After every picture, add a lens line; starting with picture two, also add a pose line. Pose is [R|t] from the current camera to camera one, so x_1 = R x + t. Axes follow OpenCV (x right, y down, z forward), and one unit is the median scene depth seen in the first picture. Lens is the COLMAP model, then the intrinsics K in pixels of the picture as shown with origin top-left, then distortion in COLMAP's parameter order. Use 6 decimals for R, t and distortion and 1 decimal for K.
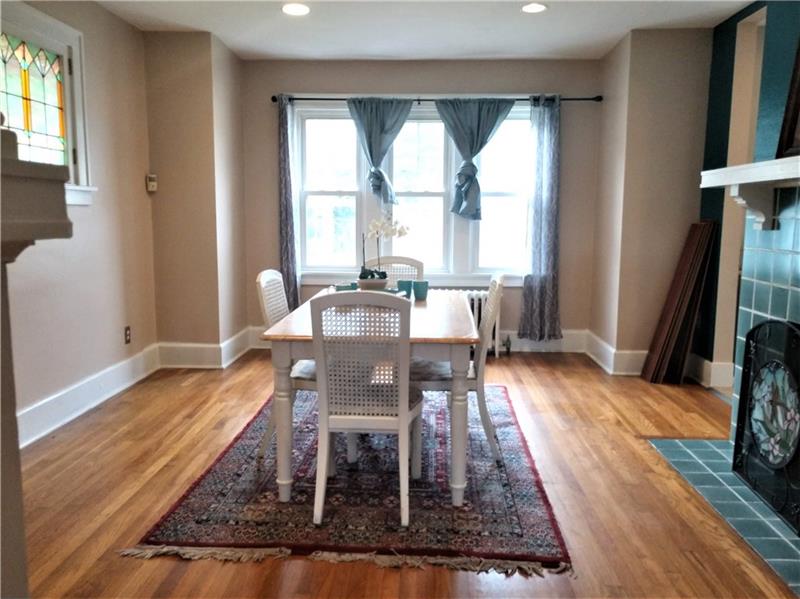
lens RADIAL K [[648.2, 0, 407.0], [0, 648.2, 307.1], [0, 0, 1]] dist [0.016740, -0.005591]
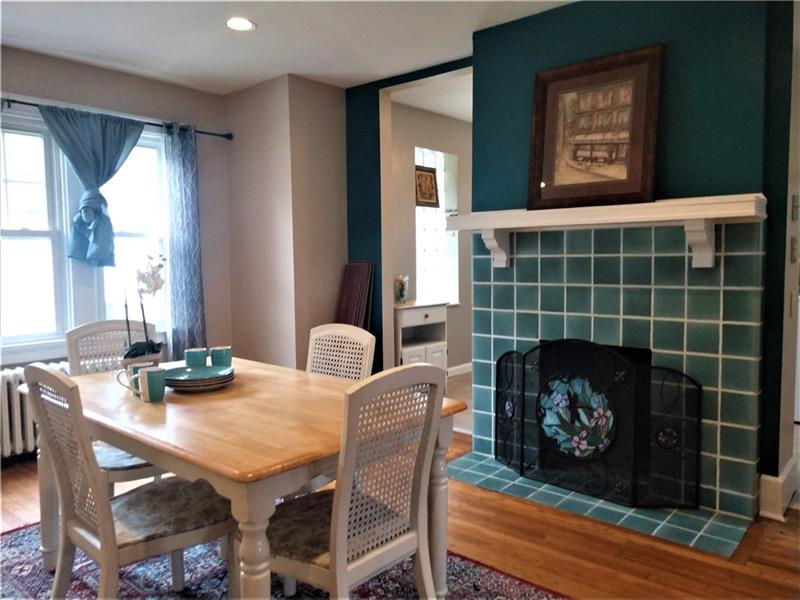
lens RADIAL K [[609.6, 0, 416.3], [0, 609.6, 304.4], [0, 0, 1]] dist [0.026571, 0.000198]
pose [[0.608490, -0.075101, 0.790000, -0.269513], [0.128378, 0.991715, -0.004605, -0.040578], [-0.783108, 0.104220, 0.613090, 0.273917]]
